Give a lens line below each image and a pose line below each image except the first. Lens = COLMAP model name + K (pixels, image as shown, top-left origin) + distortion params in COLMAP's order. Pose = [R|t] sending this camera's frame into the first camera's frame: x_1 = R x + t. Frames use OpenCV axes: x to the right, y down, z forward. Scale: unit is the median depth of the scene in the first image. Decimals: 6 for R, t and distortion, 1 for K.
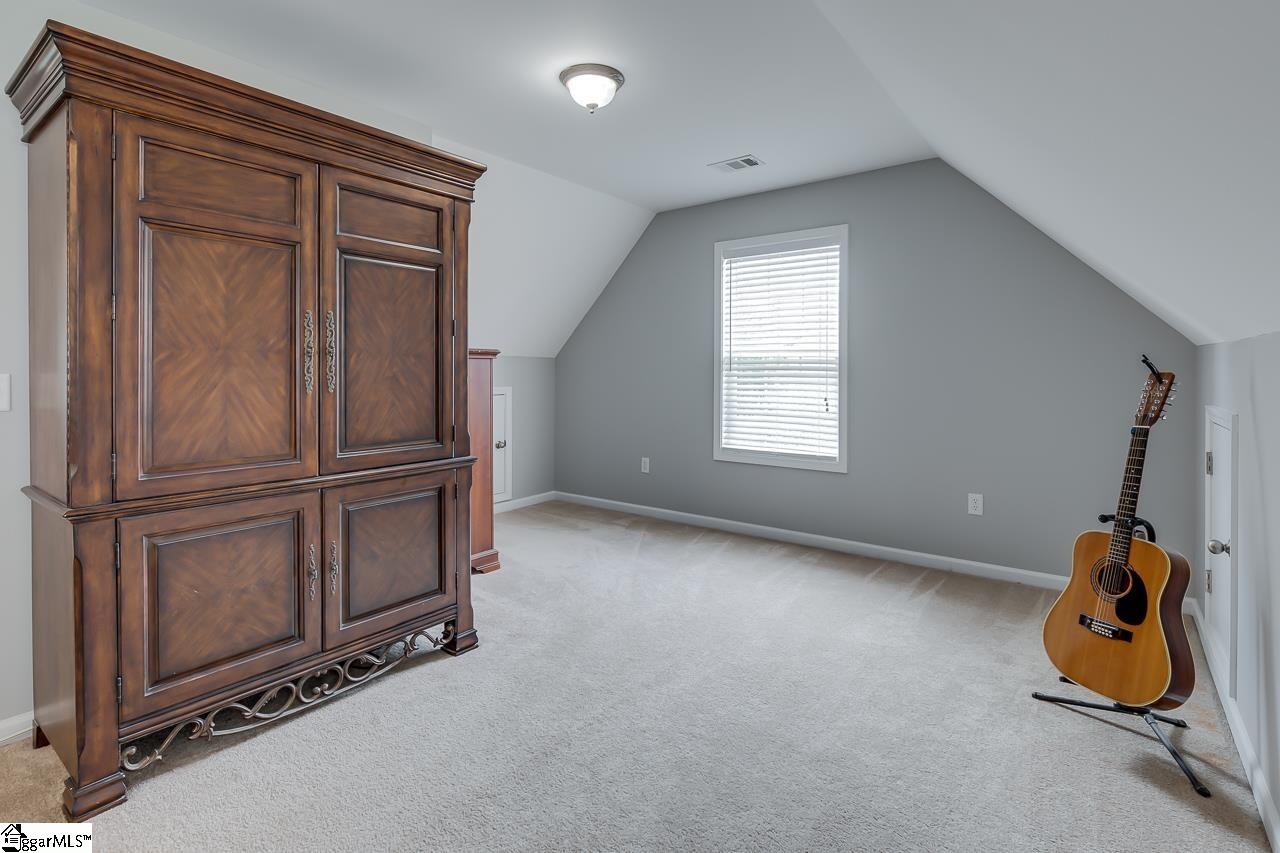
lens RADIAL K [[604.1, 0, 658.2], [0, 604.1, 375.0], [0, 0, 1]] dist [-0.003946, -0.000516]
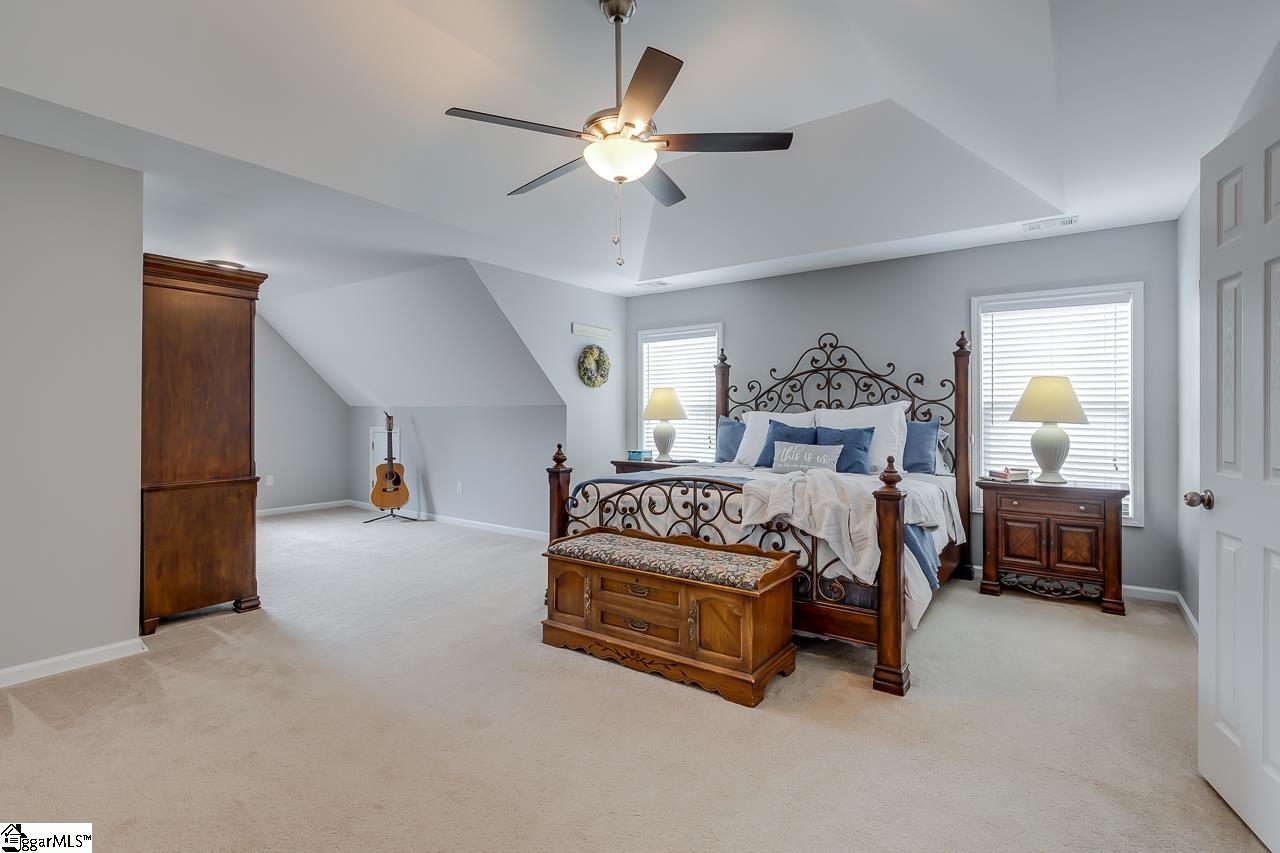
lens RADIAL K [[604.1, 0, 639.2], [0, 604.1, 428.6], [0, 0, 1]] dist [-0.003946, -0.000516]
pose [[-0.032556, -0.026908, 0.999108, -2.631684], [0.002670, 0.999632, 0.027009, -0.021730], [-0.999466, 0.003547, -0.032472, -0.307995]]
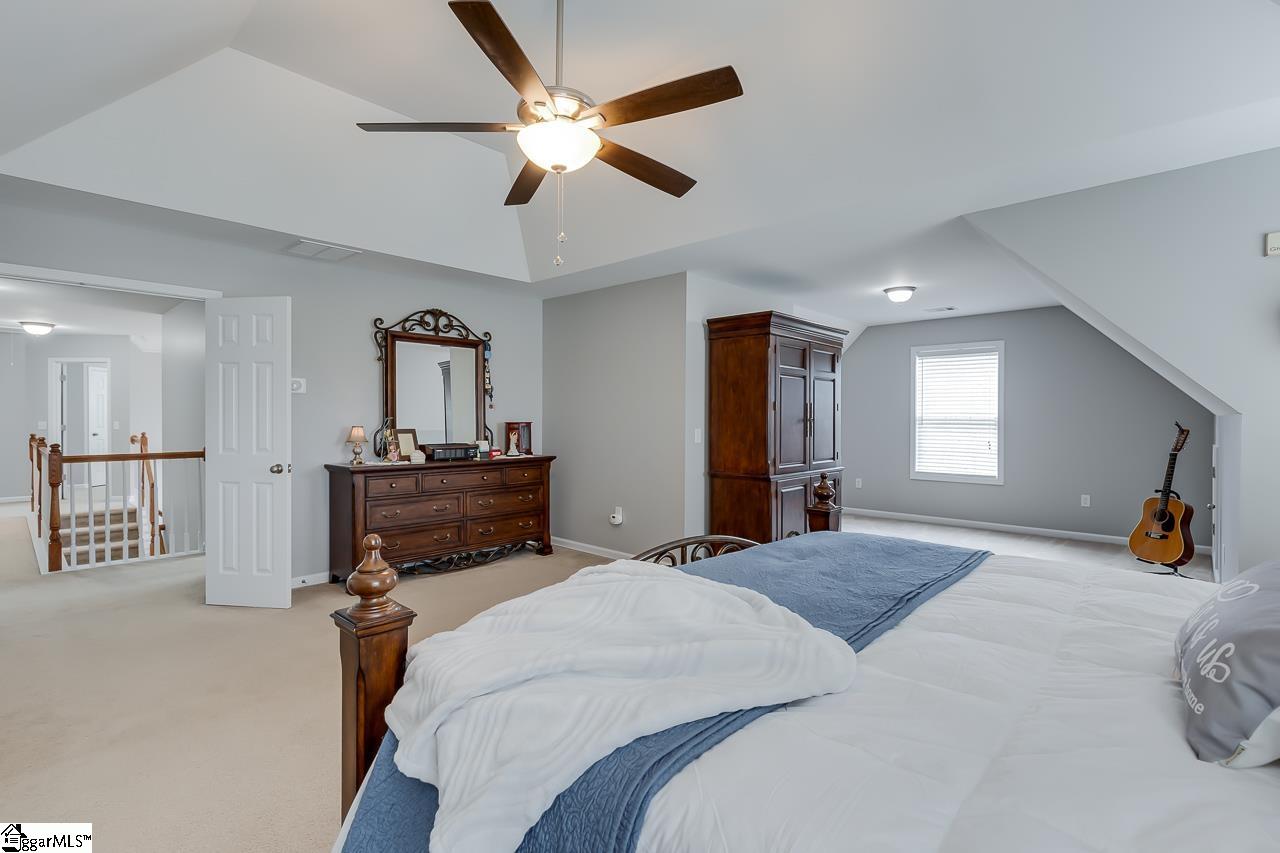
lens RADIAL K [[604.1, 0, 641.2], [0, 604.1, 422.7], [0, 0, 1]] dist [-0.003946, -0.000516]
pose [[0.994918, -0.000565, -0.100691, -1.006681], [0.000790, 0.999997, 0.002197, -0.036121], [0.100689, -0.002265, 0.994915, -1.512409]]
